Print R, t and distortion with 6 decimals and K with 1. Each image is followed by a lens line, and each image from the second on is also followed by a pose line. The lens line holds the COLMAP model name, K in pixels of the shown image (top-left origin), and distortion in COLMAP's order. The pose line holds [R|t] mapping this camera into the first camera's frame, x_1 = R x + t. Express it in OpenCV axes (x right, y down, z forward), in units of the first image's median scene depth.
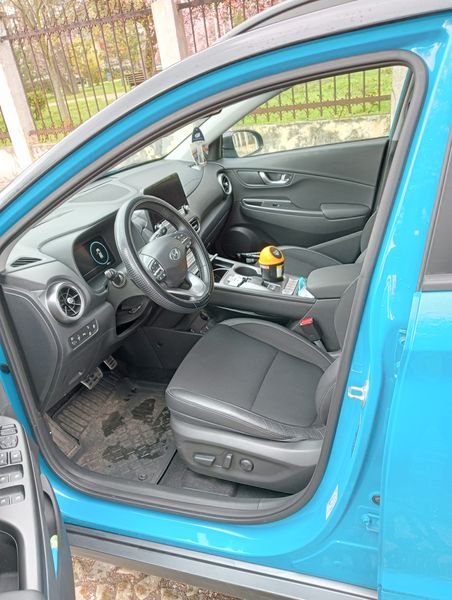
lens RADIAL K [[473.3, 0, 228.3], [0, 473.3, 302.5], [0, 0, 1]] dist [0.061604, -0.116984]
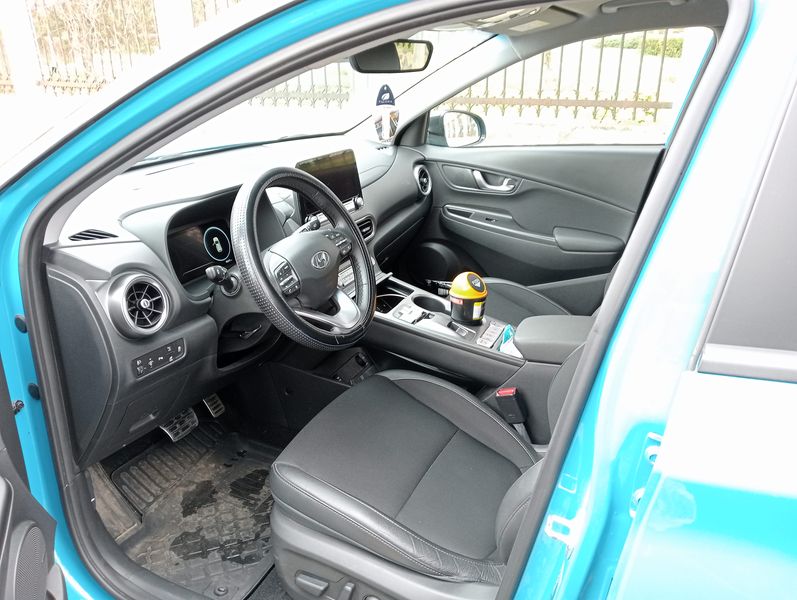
lens RADIAL K [[626.3, 0, 395.3], [0, 626.3, 299.1], [0, 0, 1]] dist [0.066029, -0.119069]
pose [[0.987477, 0.149405, -0.050674, 0.038432], [-0.152867, 0.985533, -0.073190, 0.000663], [0.039006, 0.080020, 0.996030, 0.115940]]
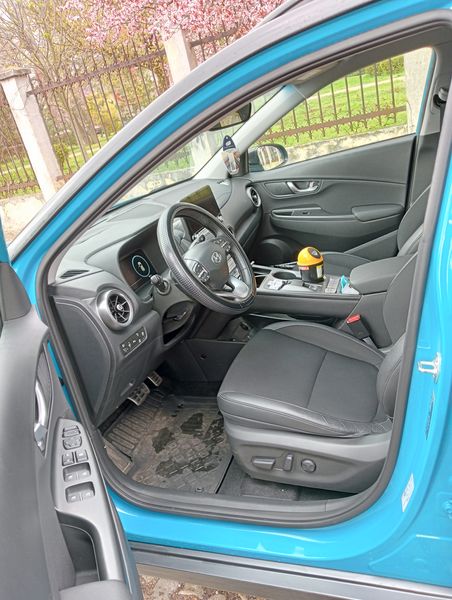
lens RADIAL K [[471.5, 0, 226.0], [0, 471.5, 300.0], [0, 0, 1]] dist [0.066029, -0.119069]
pose [[0.995132, -0.079879, -0.057720, -0.037267], [0.075598, 0.994471, -0.072889, 0.054577], [0.063223, 0.068171, 0.995668, 0.011630]]
